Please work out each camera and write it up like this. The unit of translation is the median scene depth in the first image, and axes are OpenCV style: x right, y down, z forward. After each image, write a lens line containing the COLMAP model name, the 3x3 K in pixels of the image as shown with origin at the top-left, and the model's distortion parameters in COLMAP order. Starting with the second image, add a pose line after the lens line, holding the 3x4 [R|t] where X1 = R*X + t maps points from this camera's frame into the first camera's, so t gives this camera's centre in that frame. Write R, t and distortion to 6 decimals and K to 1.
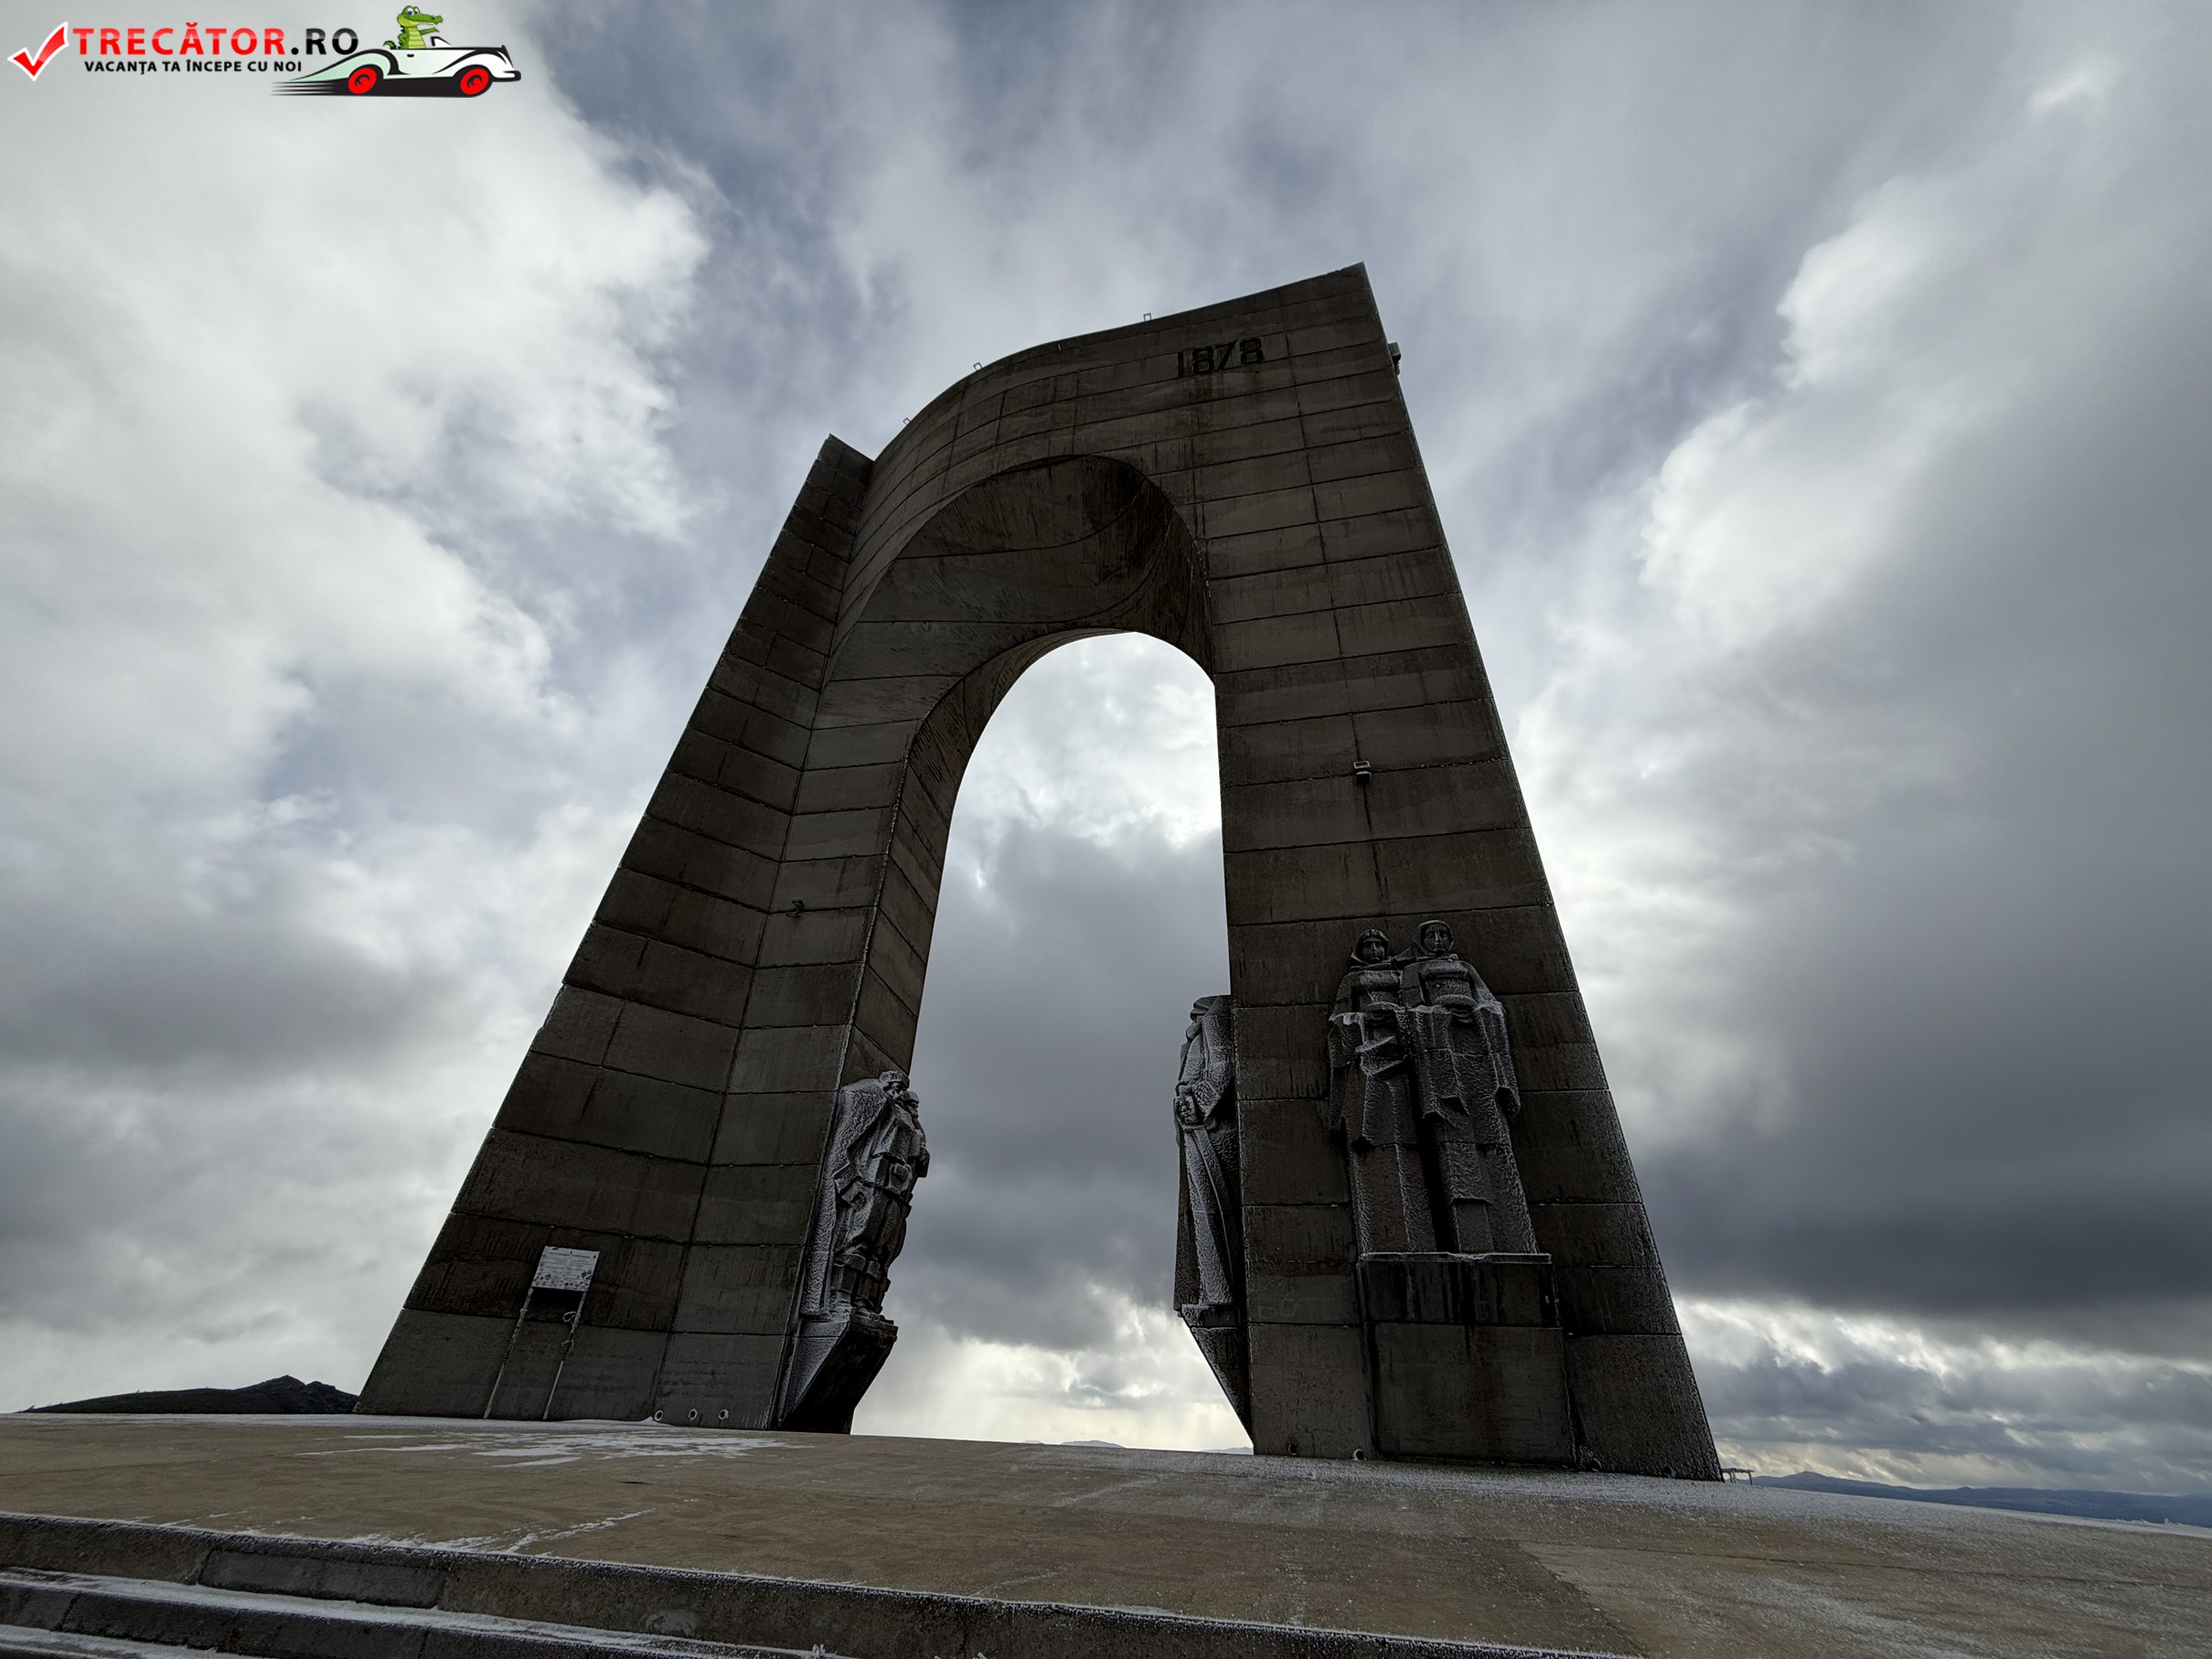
lens RADIAL K [[874.7, 0, 1100.2], [0, 874.7, 829.2], [0, 0, 1]] dist [0.001005, 0.000246]
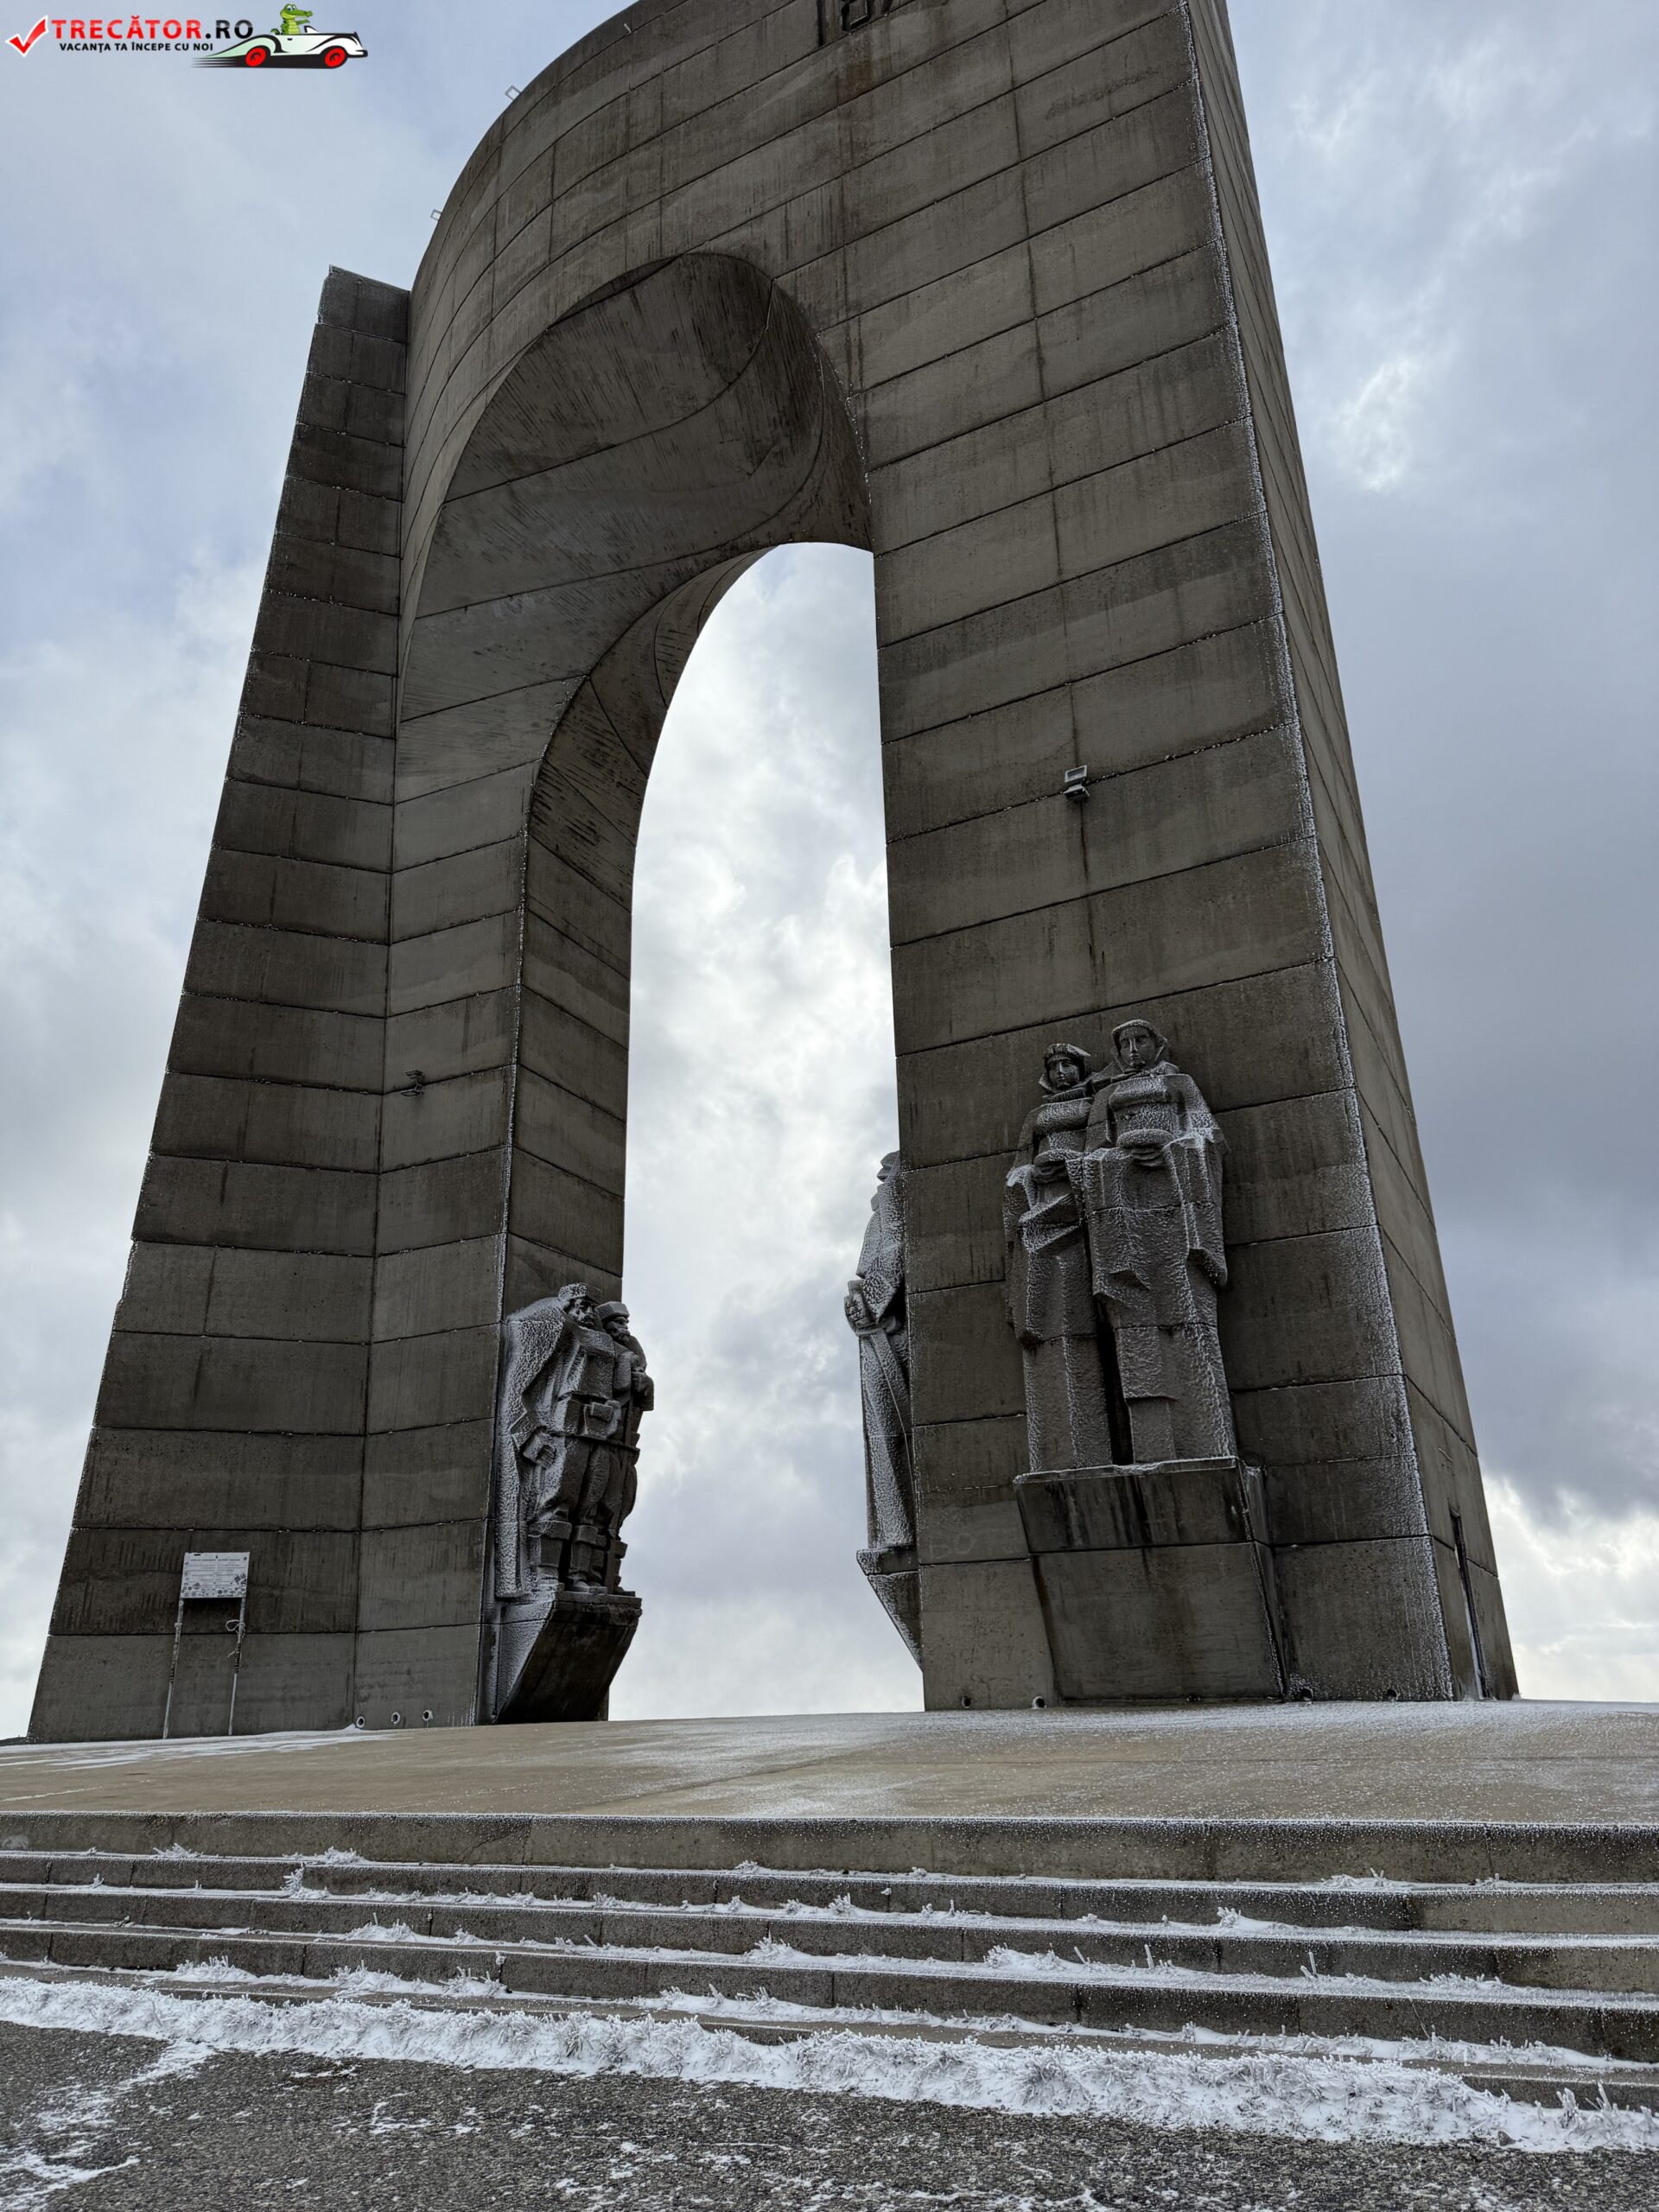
lens RADIAL K [[1532.1, 0, 841.0], [0, 1532.1, 1109.6], [0, 0, 1]] dist [0.154241, -0.282010]
pose [[0.964373, -0.153158, -0.215700, 0.327432], [0.198690, 0.957663, 0.208334, -0.104422], [0.174660, -0.243769, 0.953976, -0.189990]]
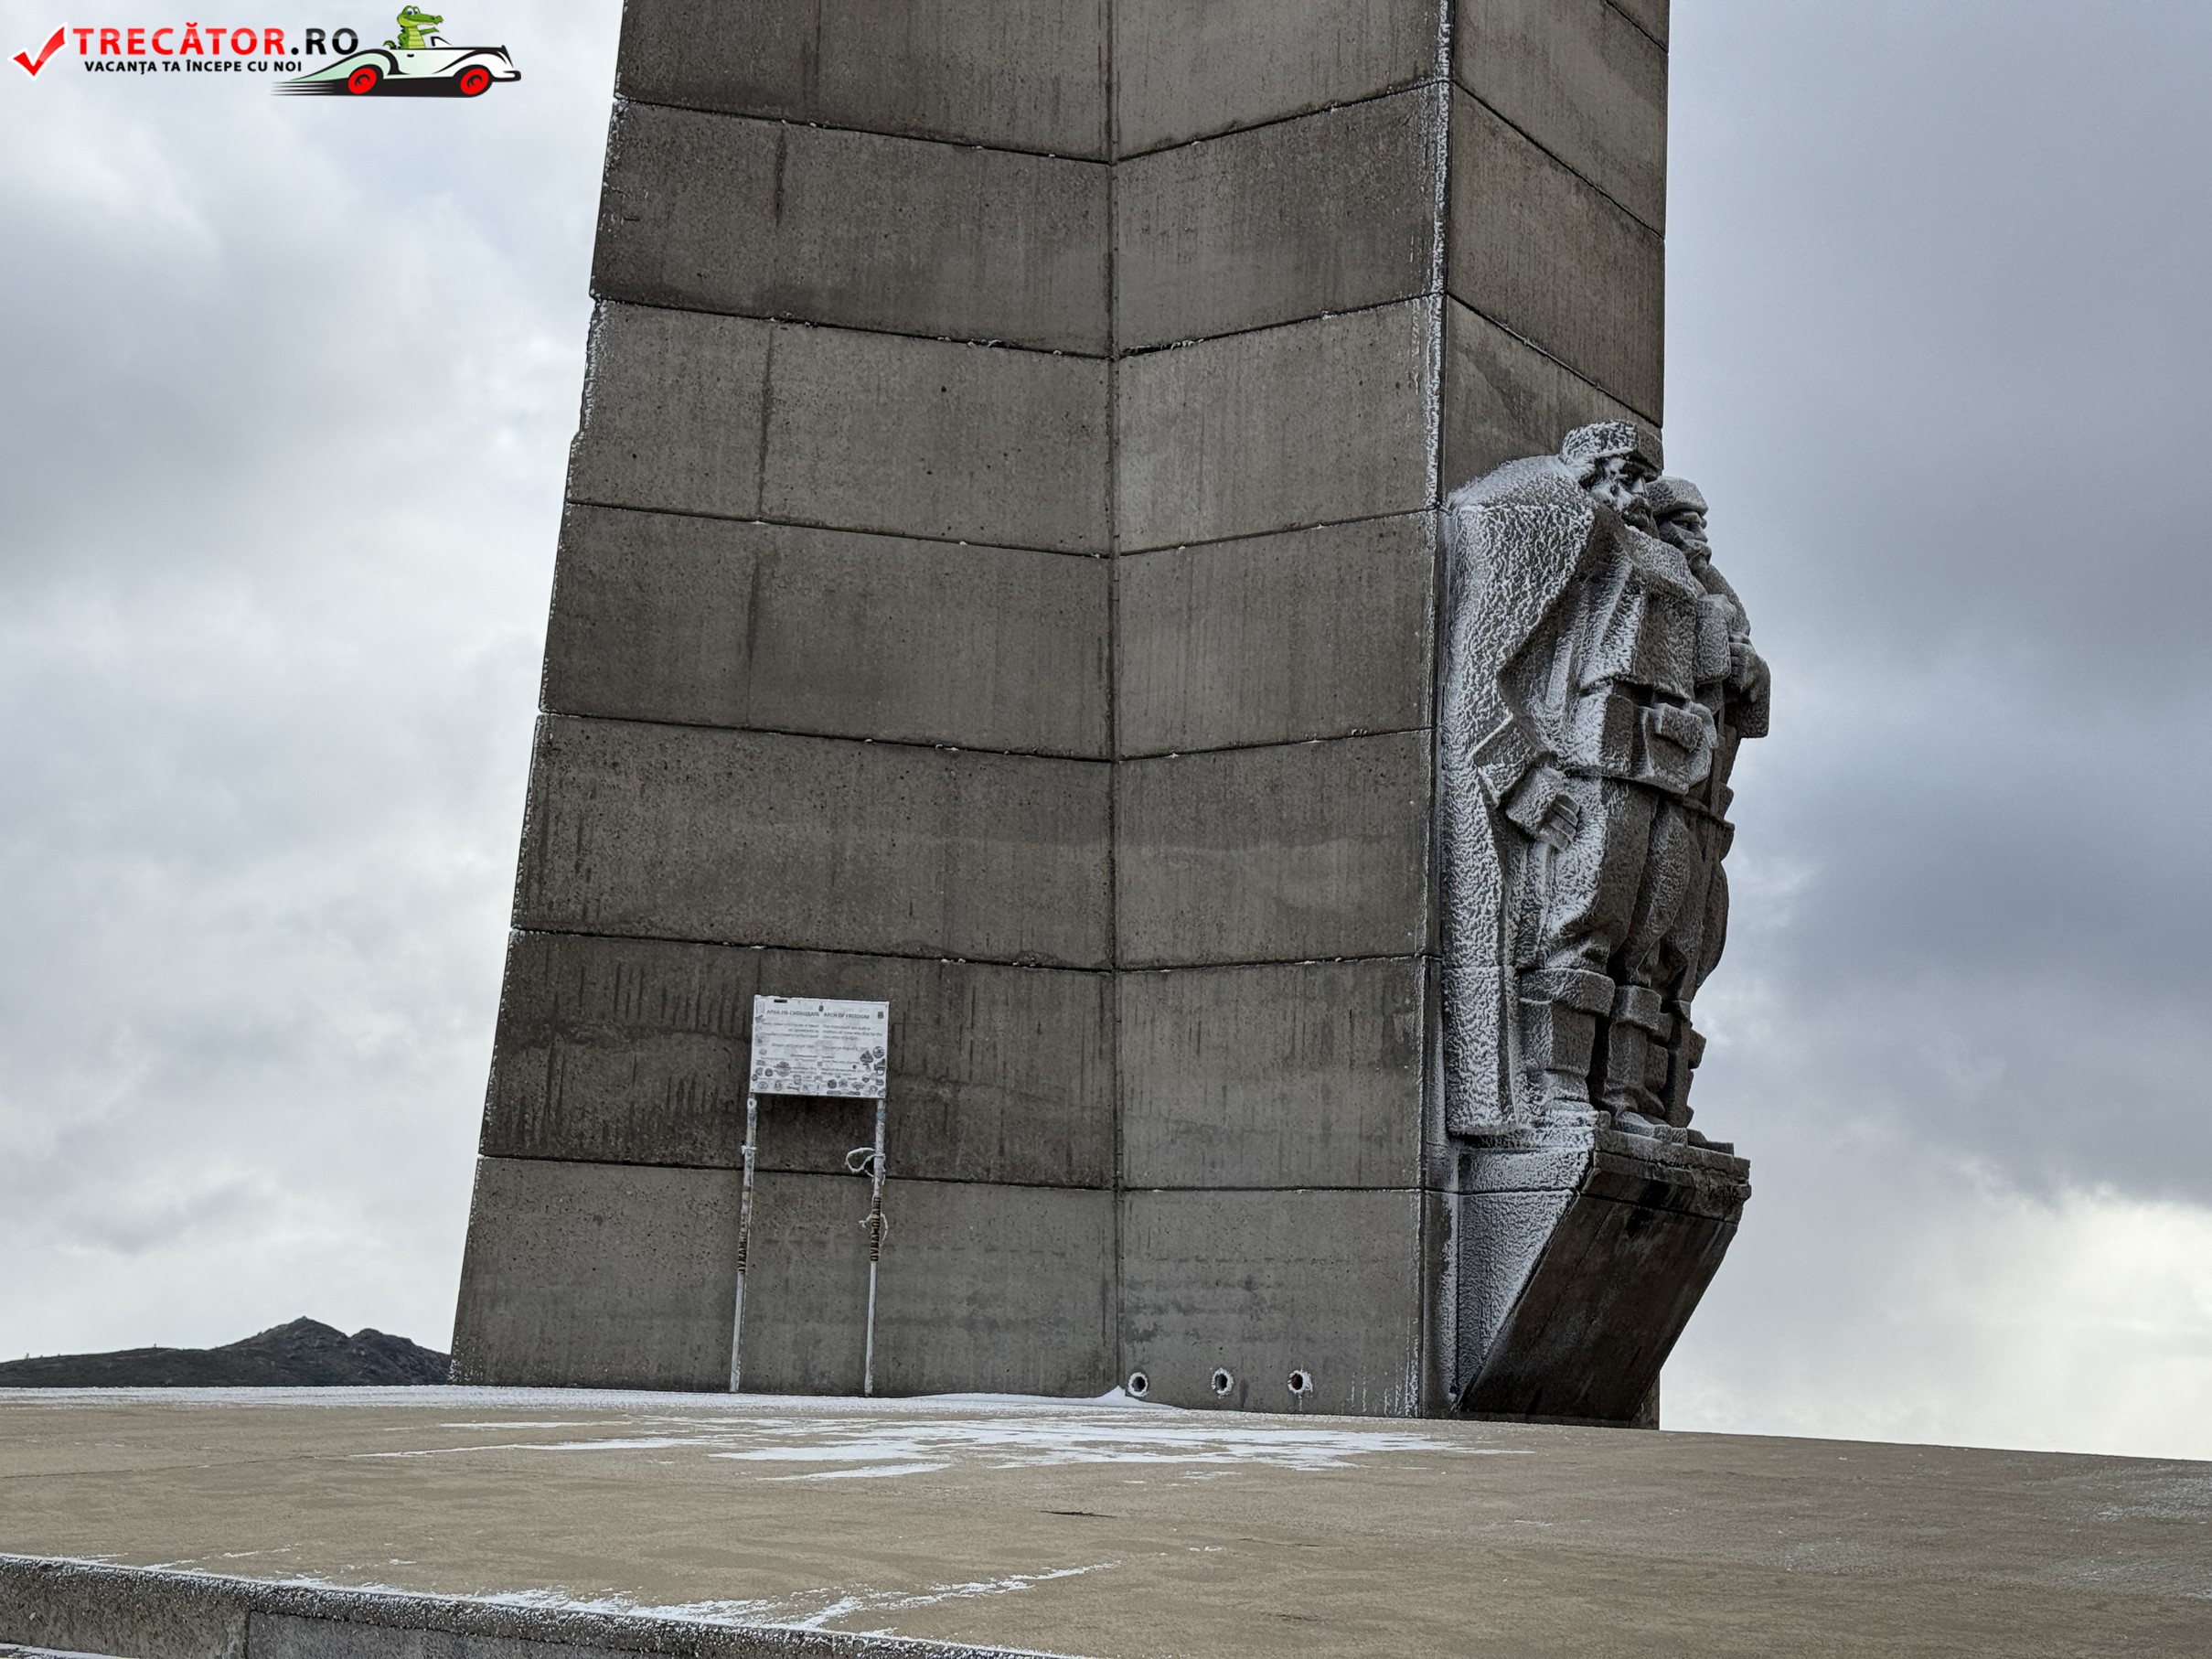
lens RADIAL K [[3061.2, 0, 1104.4], [0, 3061.2, 801.4], [0, 0, 1]] dist [0.141250, -0.099823]
pose [[0.913816, -0.077826, -0.398602, 0.023887], [0.226698, 0.912082, 0.341635, -0.008358], [0.336970, -0.402554, 0.851118, -0.020666]]
